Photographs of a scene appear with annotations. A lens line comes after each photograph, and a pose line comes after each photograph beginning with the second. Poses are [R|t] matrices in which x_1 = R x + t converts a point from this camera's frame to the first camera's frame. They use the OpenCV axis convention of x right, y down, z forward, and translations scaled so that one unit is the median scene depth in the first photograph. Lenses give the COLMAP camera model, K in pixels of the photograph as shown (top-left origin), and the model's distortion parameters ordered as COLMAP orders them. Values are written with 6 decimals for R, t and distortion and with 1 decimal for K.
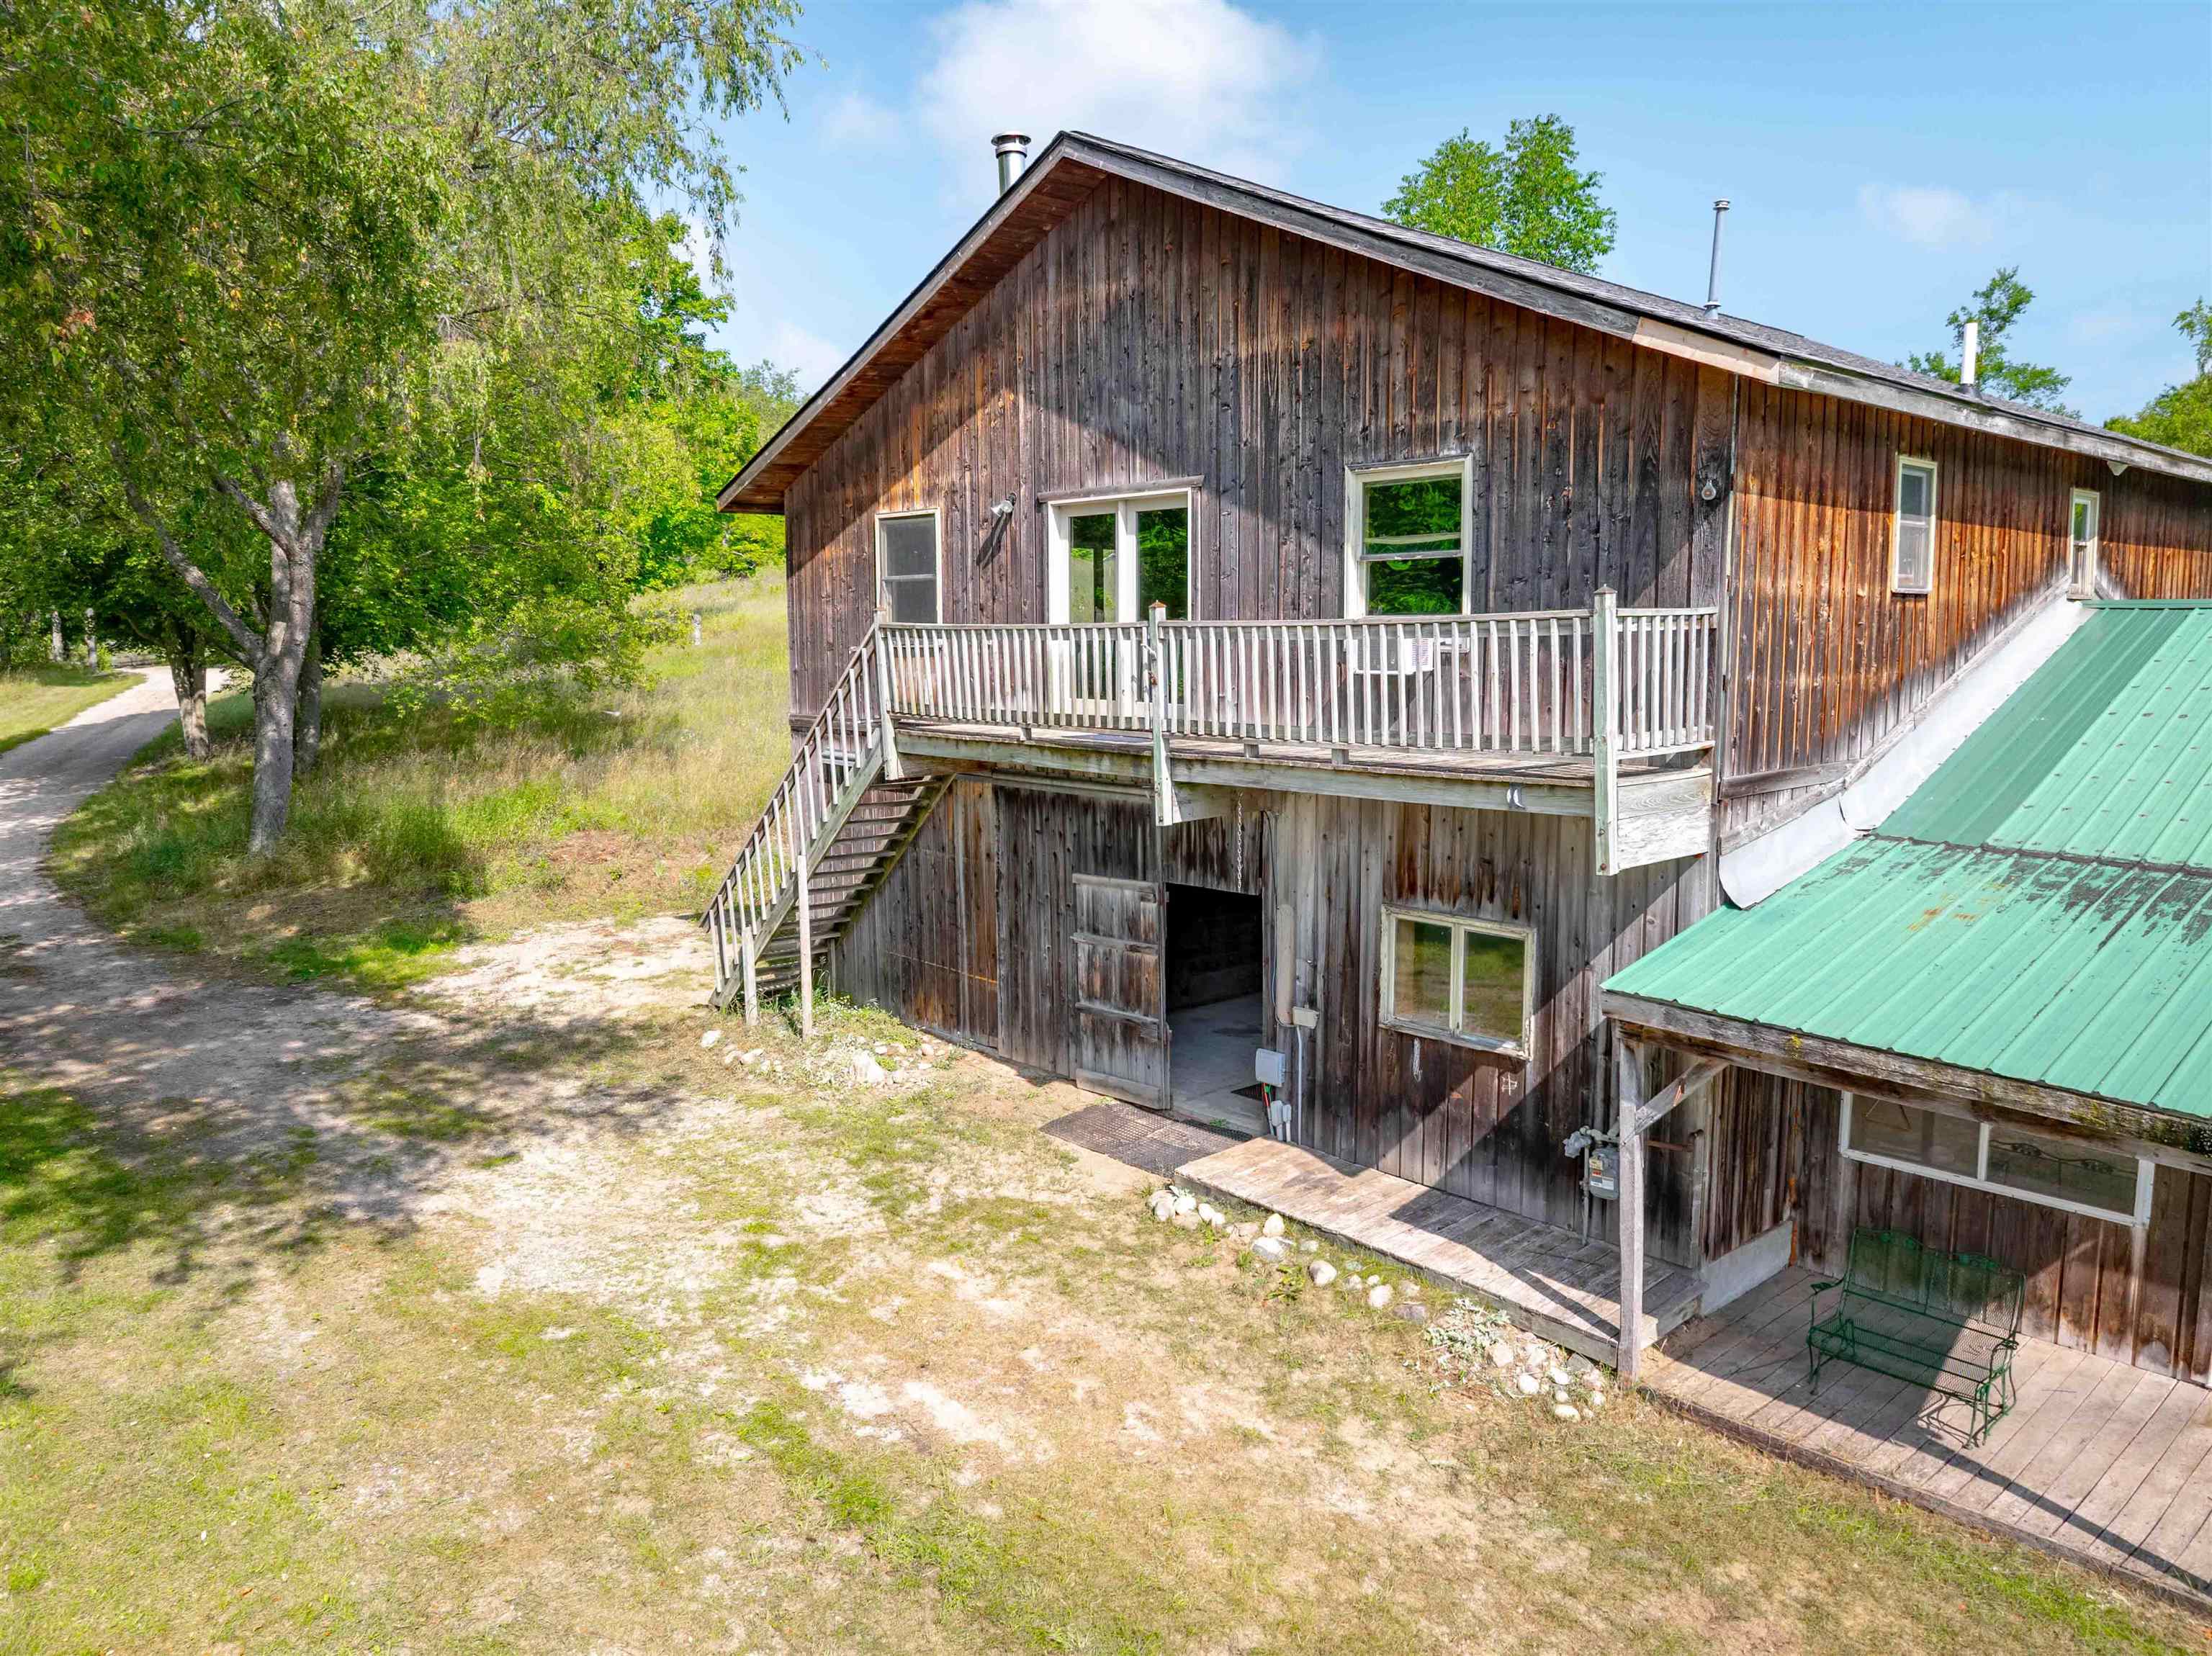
lens RADIAL K [[1509.4, 0, 1106.0], [0, 1509.4, 828.0], [0, 0, 1]] dist [-0.001467, 0.003016]
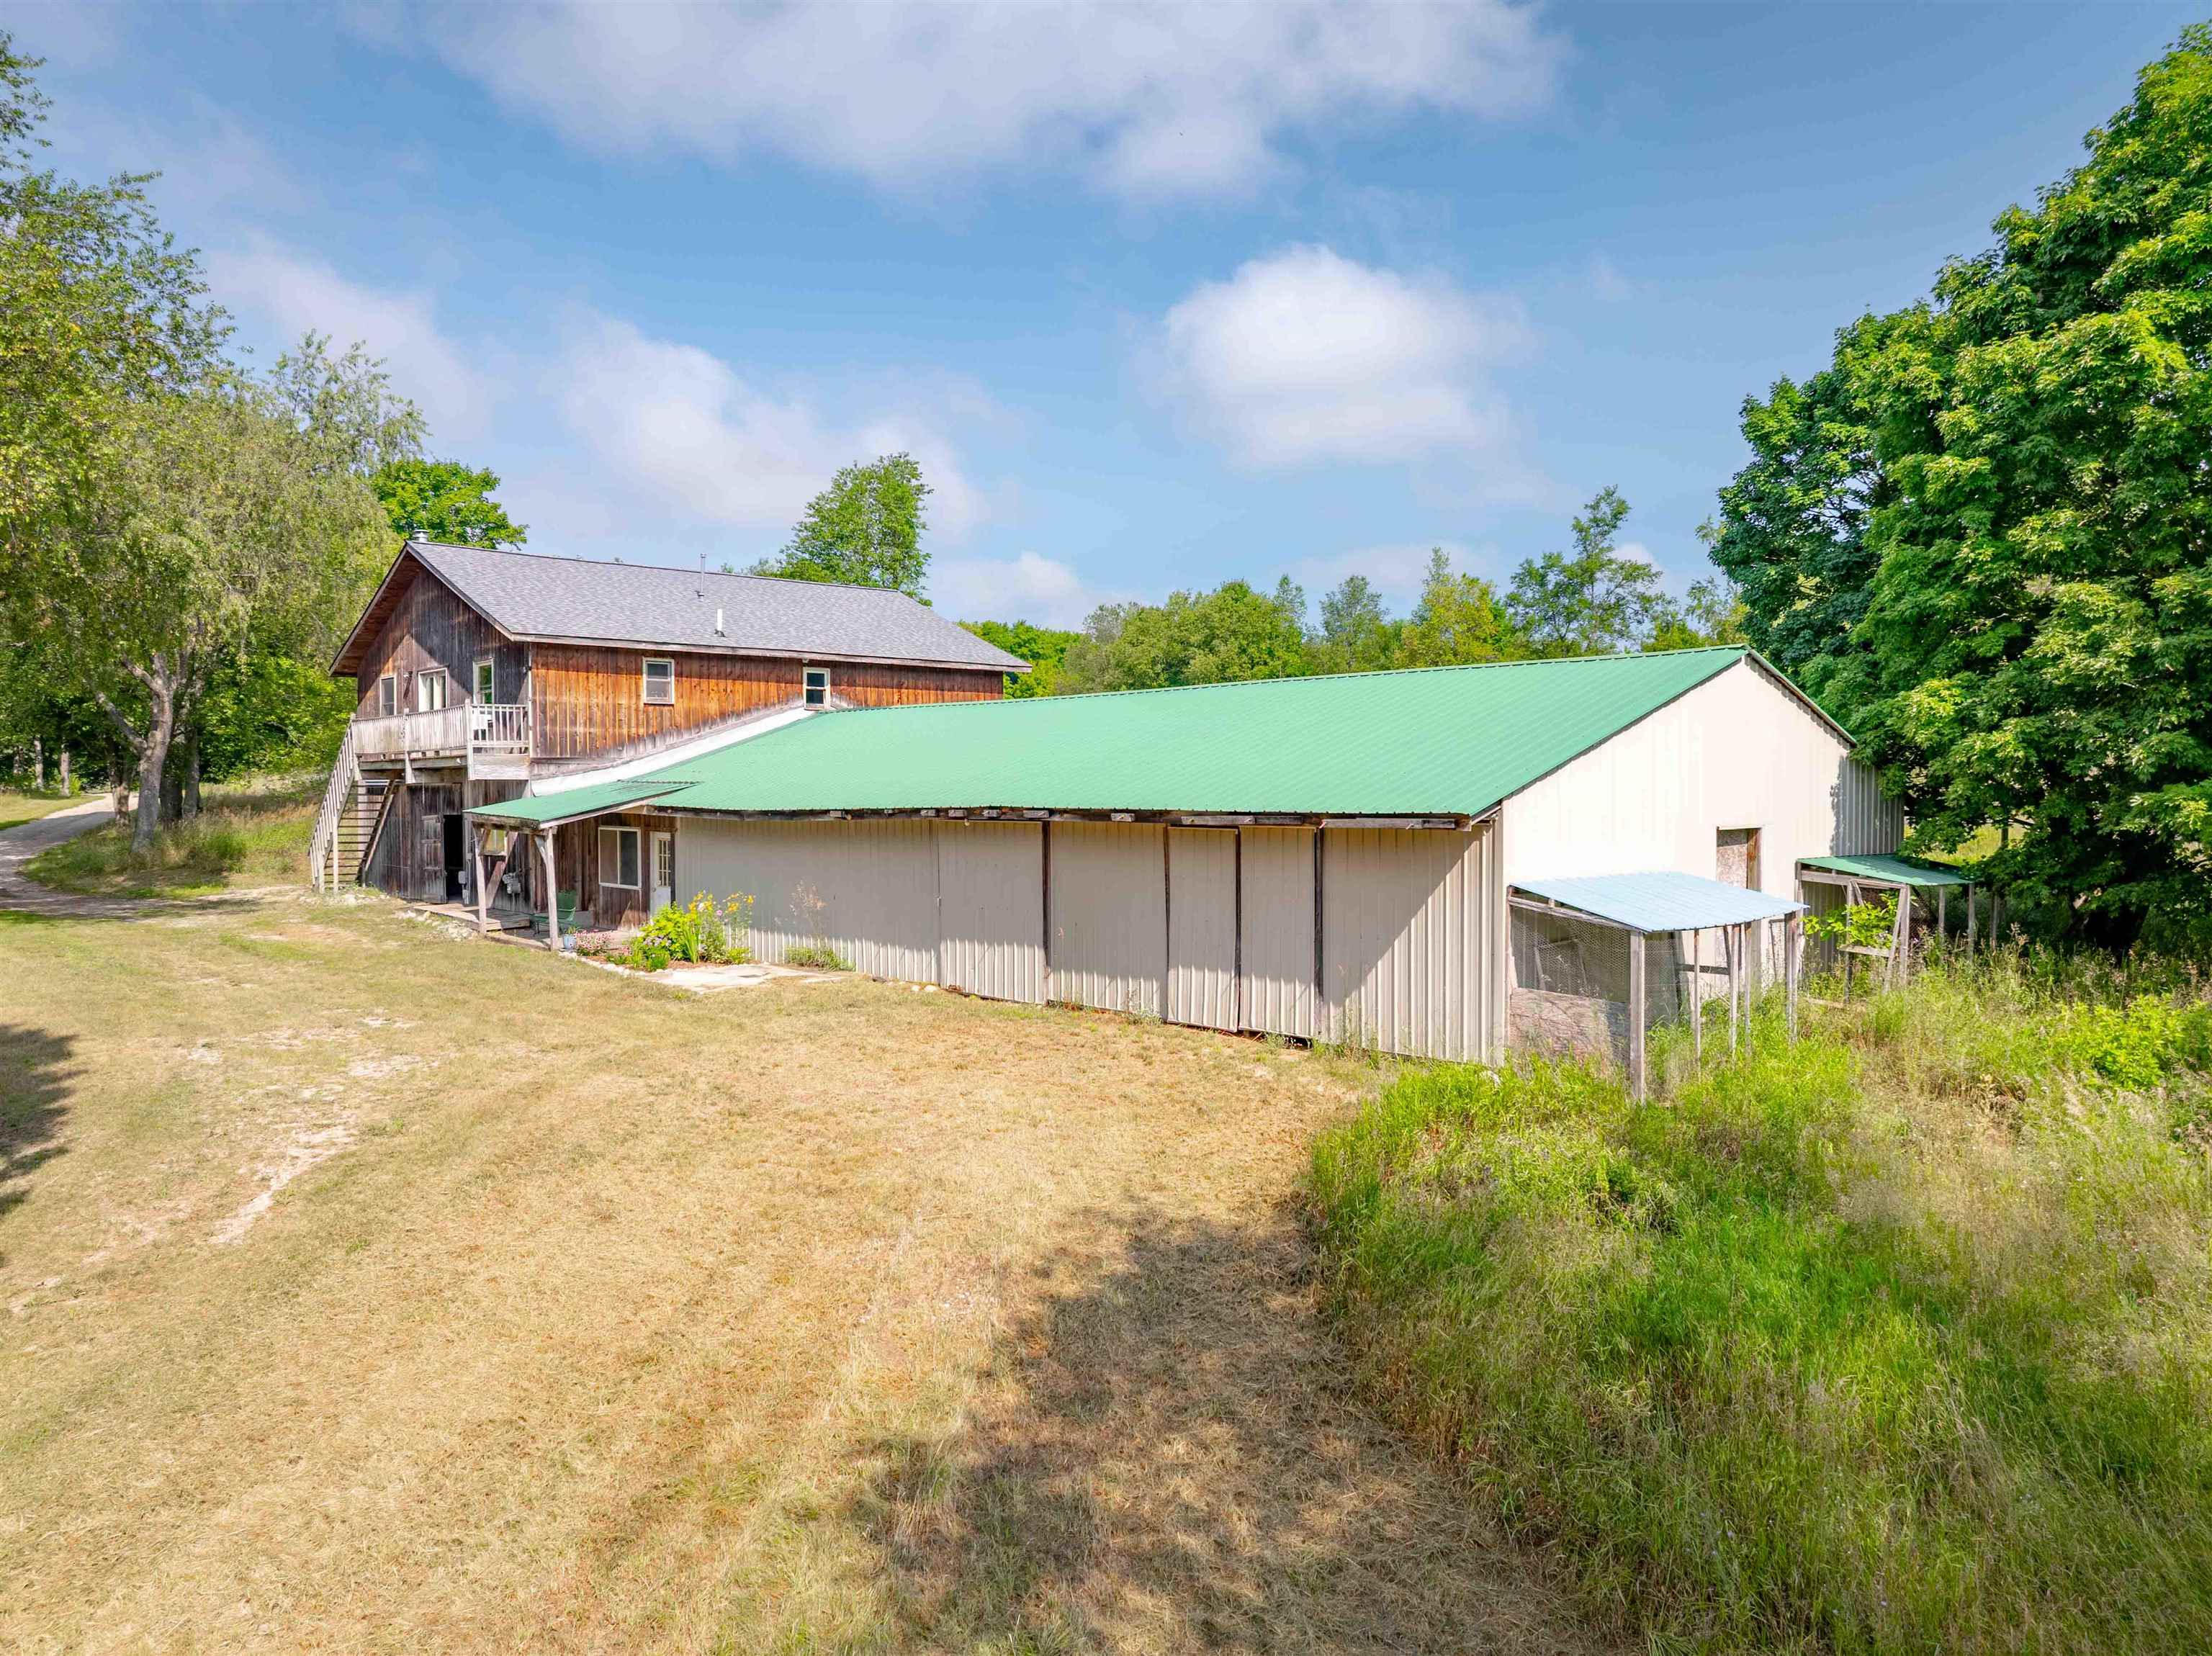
lens RADIAL K [[1591.2, 0, 1106.0], [0, 1591.2, 828.0], [0, 0, 1]] dist [-0.026873, 0.011248]
pose [[0.999969, 0.001334, -0.007758, 0.822932], [-0.002198, 0.993655, -0.112450, 0.246924], [0.007558, 0.112464, 0.993627, -1.166721]]
